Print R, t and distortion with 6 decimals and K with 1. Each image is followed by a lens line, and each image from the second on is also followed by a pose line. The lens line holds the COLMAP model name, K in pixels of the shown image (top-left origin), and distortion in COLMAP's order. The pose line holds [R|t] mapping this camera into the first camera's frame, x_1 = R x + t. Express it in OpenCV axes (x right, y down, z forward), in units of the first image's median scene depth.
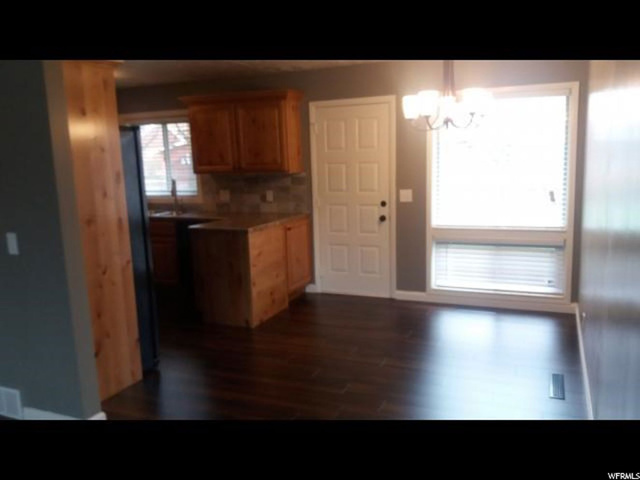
lens RADIAL K [[504.0, 0, 323.6], [0, 504.0, 243.5], [0, 0, 1]] dist [0.003322, -0.018059]
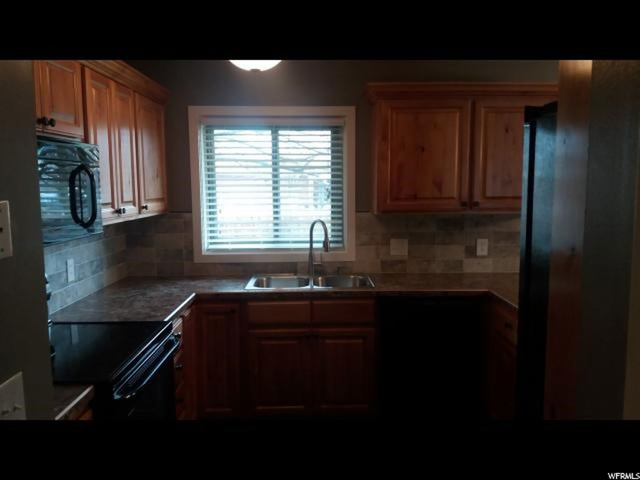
lens RADIAL K [[504.0, 0, 319.8], [0, 504.0, 237.9], [0, 0, 1]] dist [0.003322, -0.018059]
pose [[0.922003, -0.020392, 0.386645, -0.568979], [0.049102, 0.996707, -0.064524, -0.077721], [-0.384056, 0.078476, 0.919969, 0.502694]]
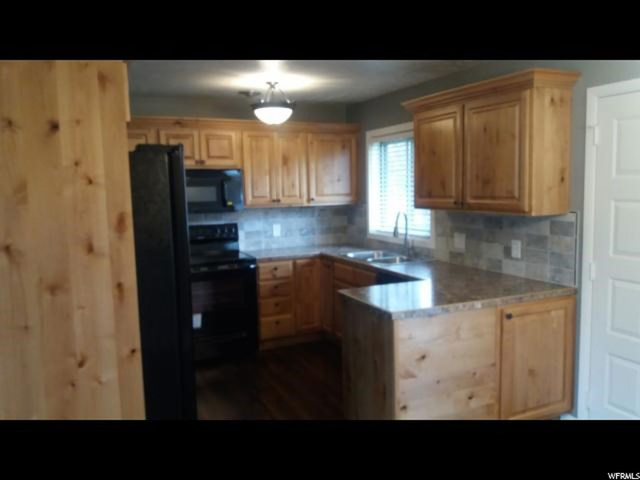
lens RADIAL K [[504.0, 0, 322.0], [0, 504.0, 230.8], [0, 0, 1]] dist [0.003322, -0.018059]
pose [[0.732530, 0.069418, -0.677186, 0.137806], [-0.112150, 0.993500, -0.019472, -0.080971], [0.671433, 0.090211, 0.735554, 0.404346]]
